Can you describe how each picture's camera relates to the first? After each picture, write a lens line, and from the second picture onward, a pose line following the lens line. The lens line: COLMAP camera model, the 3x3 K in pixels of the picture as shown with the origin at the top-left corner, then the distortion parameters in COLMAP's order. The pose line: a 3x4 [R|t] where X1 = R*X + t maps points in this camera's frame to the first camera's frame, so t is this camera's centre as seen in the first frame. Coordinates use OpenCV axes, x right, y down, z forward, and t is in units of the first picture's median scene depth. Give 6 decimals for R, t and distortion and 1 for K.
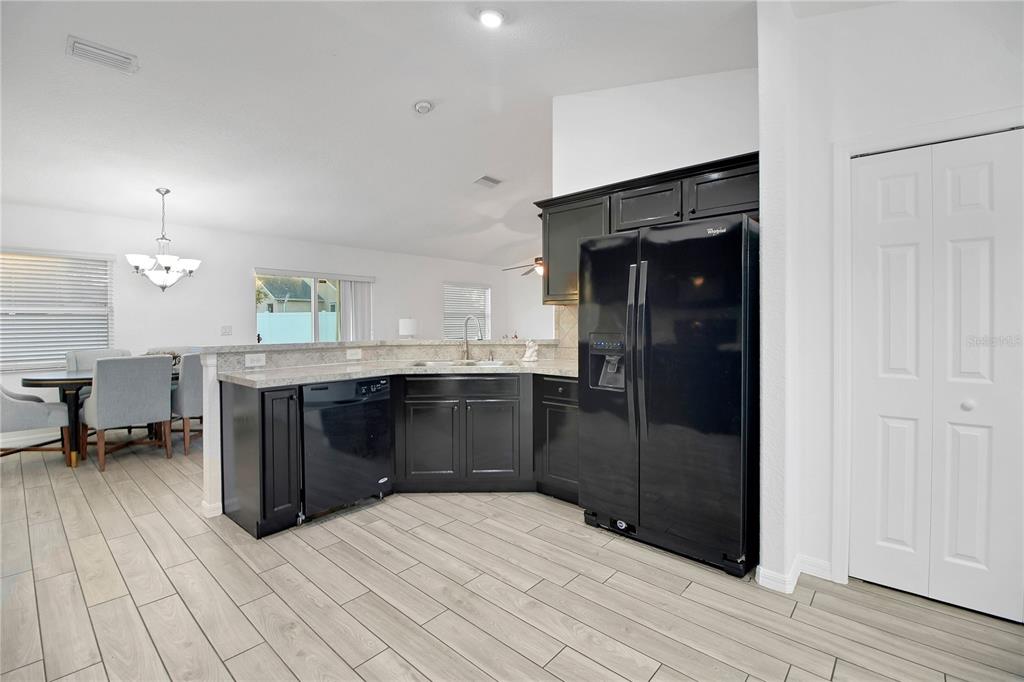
lens RADIAL K [[462.2, 0, 507.4], [0, 462.2, 325.3], [0, 0, 1]] dist [0.000872, -0.011674]
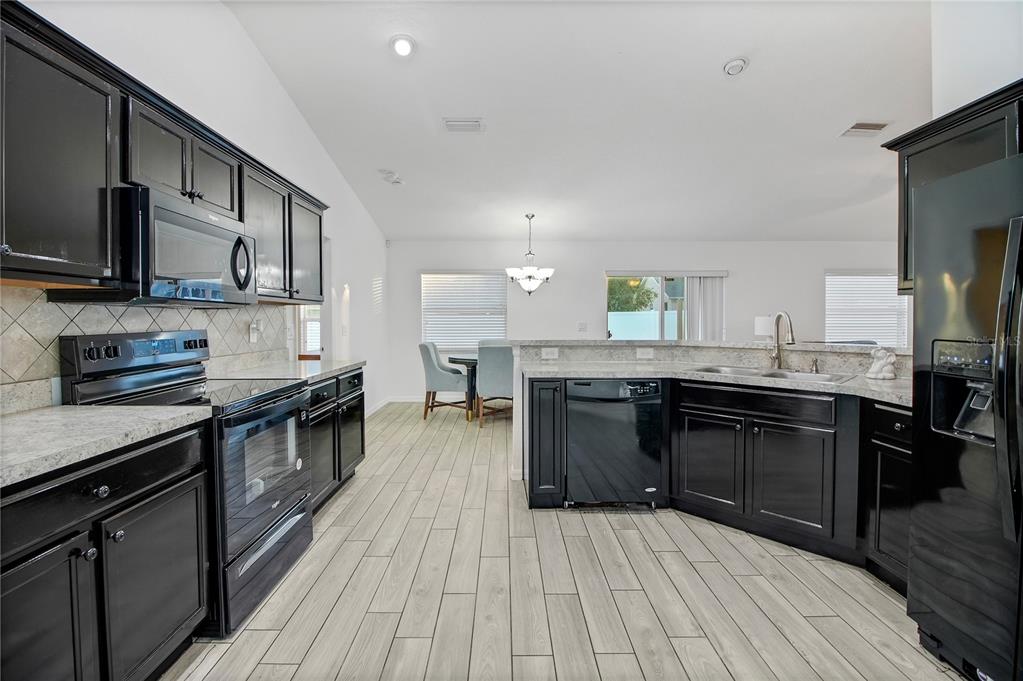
lens RADIAL K [[458.0, 0, 507.7], [0, 458.0, 327.1], [0, 0, 1]] dist [0.002927, -0.012448]
pose [[0.664440, 0.015301, -0.747185, 0.226346], [-0.008566, 0.999881, 0.012858, -0.002926], [0.747293, -0.002143, 0.664492, 0.168579]]
